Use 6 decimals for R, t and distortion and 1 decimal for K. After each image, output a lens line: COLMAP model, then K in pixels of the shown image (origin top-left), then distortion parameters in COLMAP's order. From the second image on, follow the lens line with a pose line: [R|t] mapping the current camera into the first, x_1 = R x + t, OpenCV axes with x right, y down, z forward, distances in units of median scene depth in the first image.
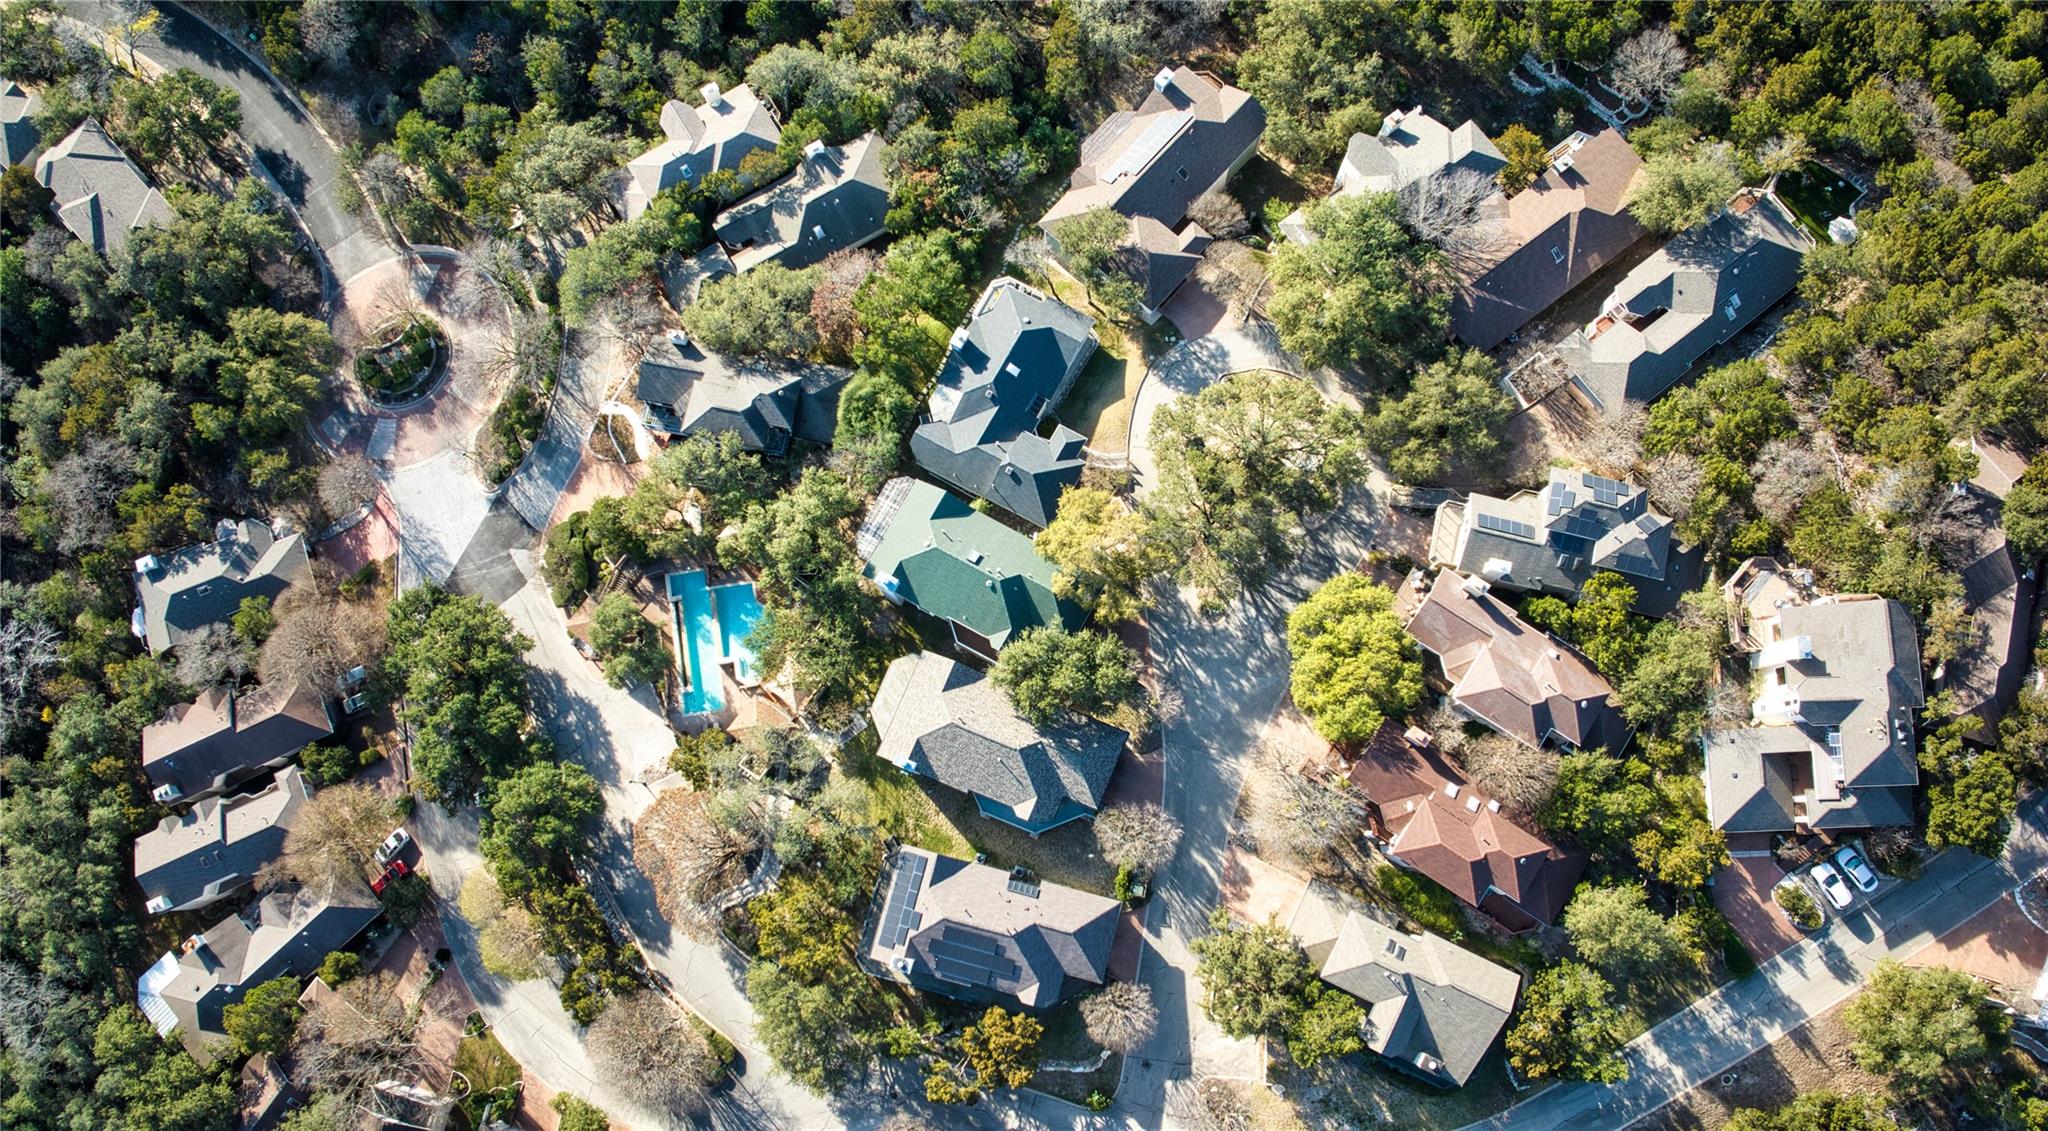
lens RADIAL K [[1497.8, 0, 1024.0], [0, 1497.8, 565.5], [0, 0, 1]] dist [-0.134999, -0.003743]
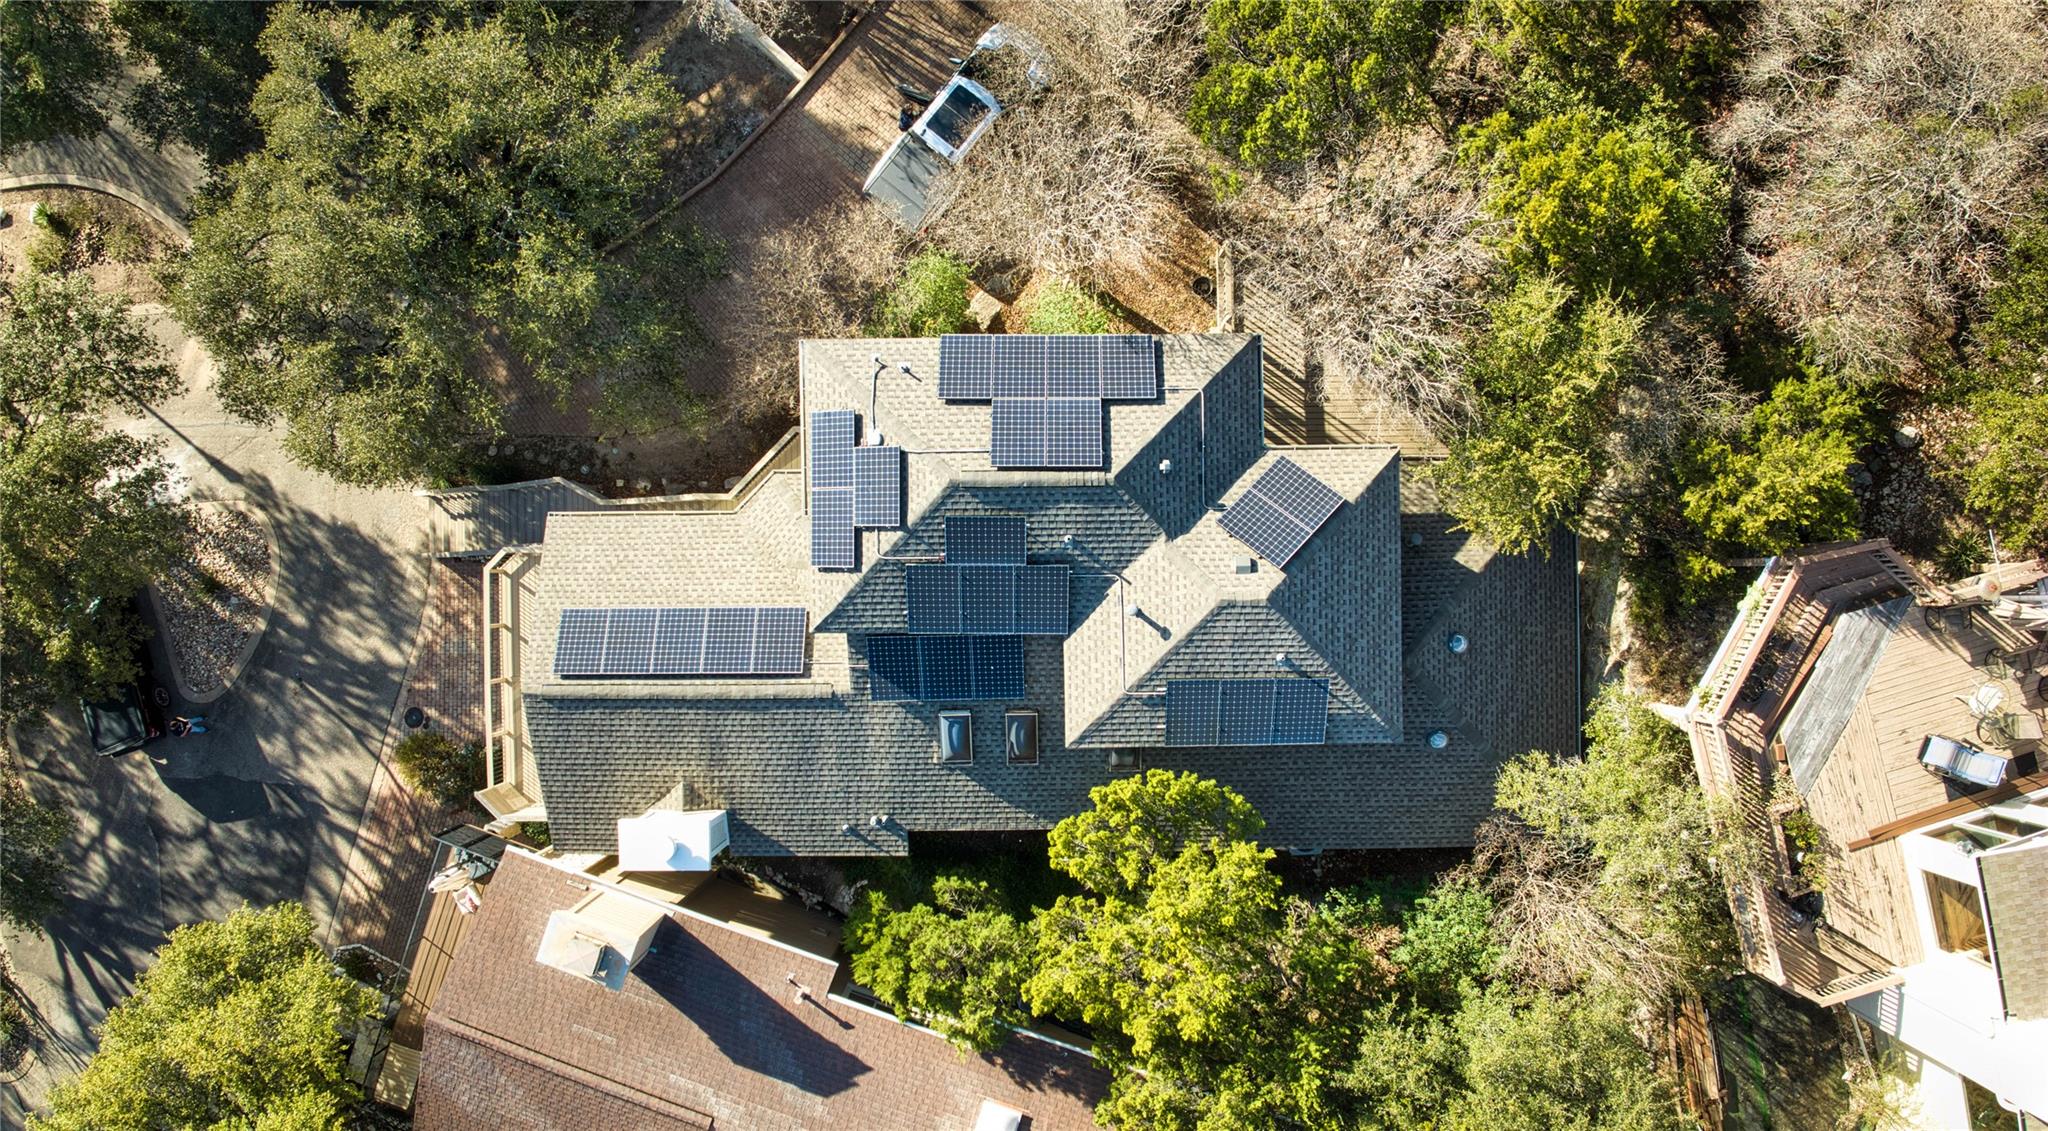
lens RADIAL K [[1497.8, 0, 1024.0], [0, 1497.8, 565.5], [0, 0, 1]] dist [-0.134999, -0.003743]
pose [[0.970237, -0.241701, 0.014836, 0.386132], [0.235681, 0.956596, 0.171404, -0.066484], [-0.055621, -0.162806, 0.985089, 0.788023]]
